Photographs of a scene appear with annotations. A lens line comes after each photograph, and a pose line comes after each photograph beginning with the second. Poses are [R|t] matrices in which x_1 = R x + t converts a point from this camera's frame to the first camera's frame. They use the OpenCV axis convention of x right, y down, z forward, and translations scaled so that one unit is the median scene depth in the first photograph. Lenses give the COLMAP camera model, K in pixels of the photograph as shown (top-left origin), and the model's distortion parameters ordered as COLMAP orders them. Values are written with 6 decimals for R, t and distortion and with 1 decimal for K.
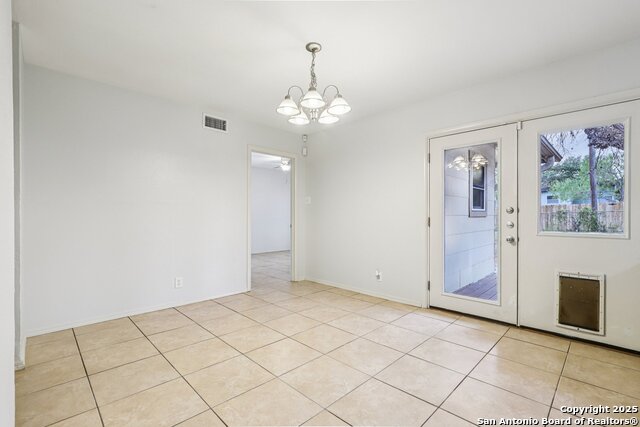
lens RADIAL K [[290.8, 0, 322.6], [0, 290.8, 206.1], [0, 0, 1]] dist [-0.003308, -0.000299]
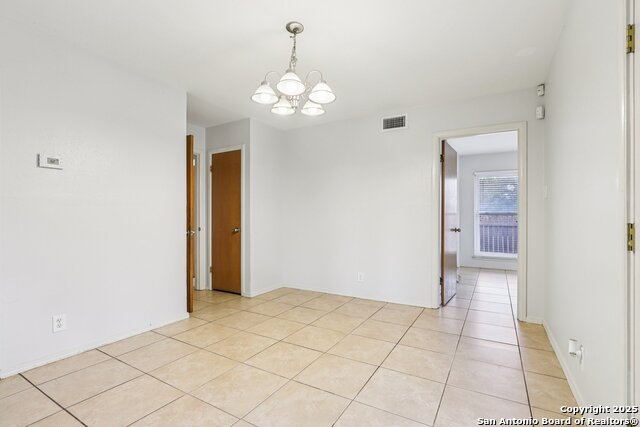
lens RADIAL K [[292.8, 0, 324.6], [0, 292.8, 216.9], [0, 0, 1]] dist [-0.018038, -0.000151]
pose [[0.265882, -0.002575, -0.964002, 0.751610], [0.027704, 0.999604, 0.004971, 0.026082], [0.963607, -0.028029, 0.265848, 0.769197]]
